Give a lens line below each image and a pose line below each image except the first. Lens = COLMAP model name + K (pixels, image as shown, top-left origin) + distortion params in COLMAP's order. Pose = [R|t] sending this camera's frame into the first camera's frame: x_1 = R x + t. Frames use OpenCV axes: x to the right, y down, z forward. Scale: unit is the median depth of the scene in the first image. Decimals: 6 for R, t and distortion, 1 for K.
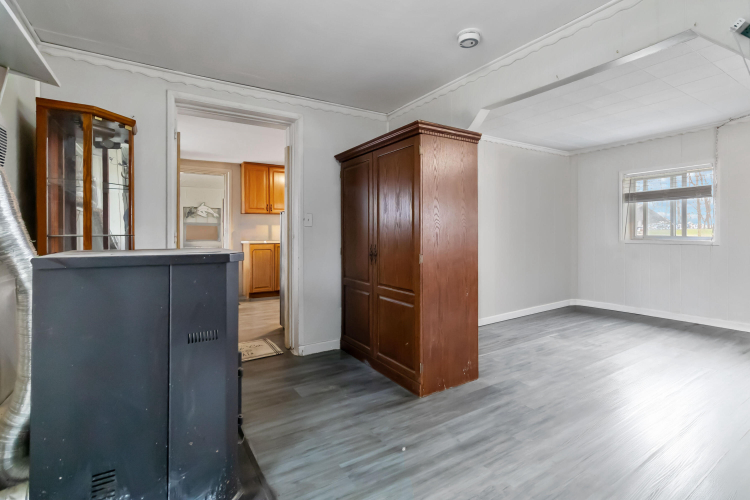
lens RADIAL K [[352.2, 0, 384.1], [0, 352.2, 233.2], [0, 0, 1]] dist [0.002611, 0.000805]
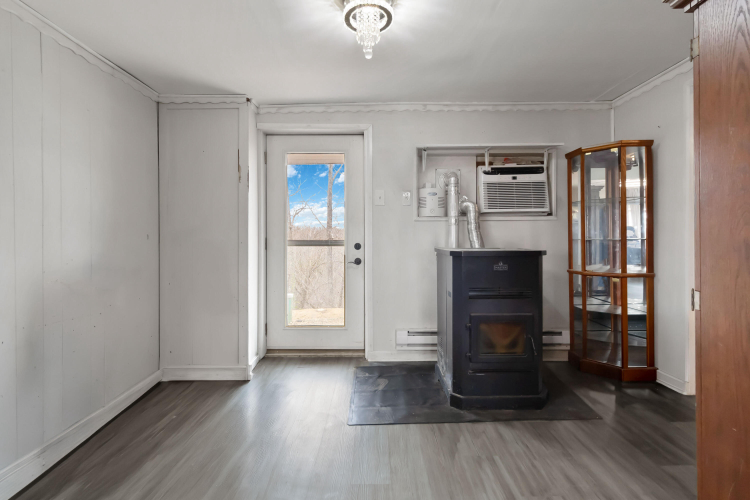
lens RADIAL K [[352.2, 0, 375.5], [0, 352.2, 243.3], [0, 0, 1]] dist [0.002611, 0.000805]
pose [[-0.551412, 0.007307, -0.834201, 0.854402], [0.002542, 0.999972, 0.007079, 0.004962], [0.834229, 0.001783, -0.551415, 1.135070]]
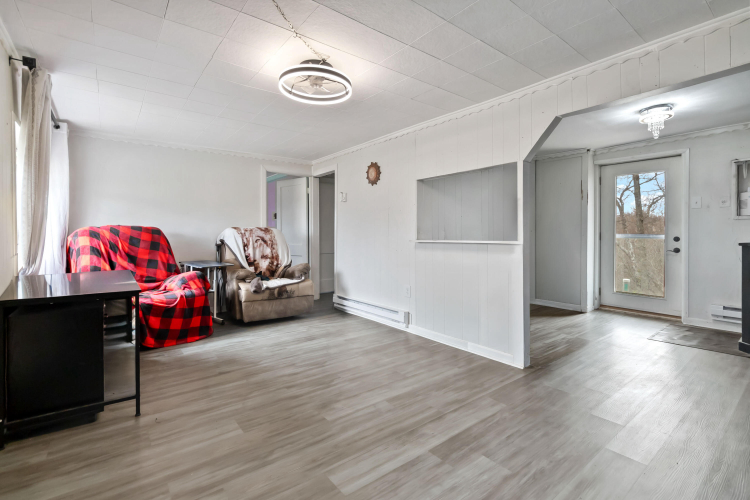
lens RADIAL K [[352.2, 0, 380.8], [0, 352.2, 233.0], [0, 0, 1]] dist [0.002611, 0.000805]
pose [[-0.994489, -0.000296, -0.104838, 1.798377], [-0.000563, 0.999997, 0.002520, -0.015898], [0.104837, 0.002565, -0.994486, 2.431424]]
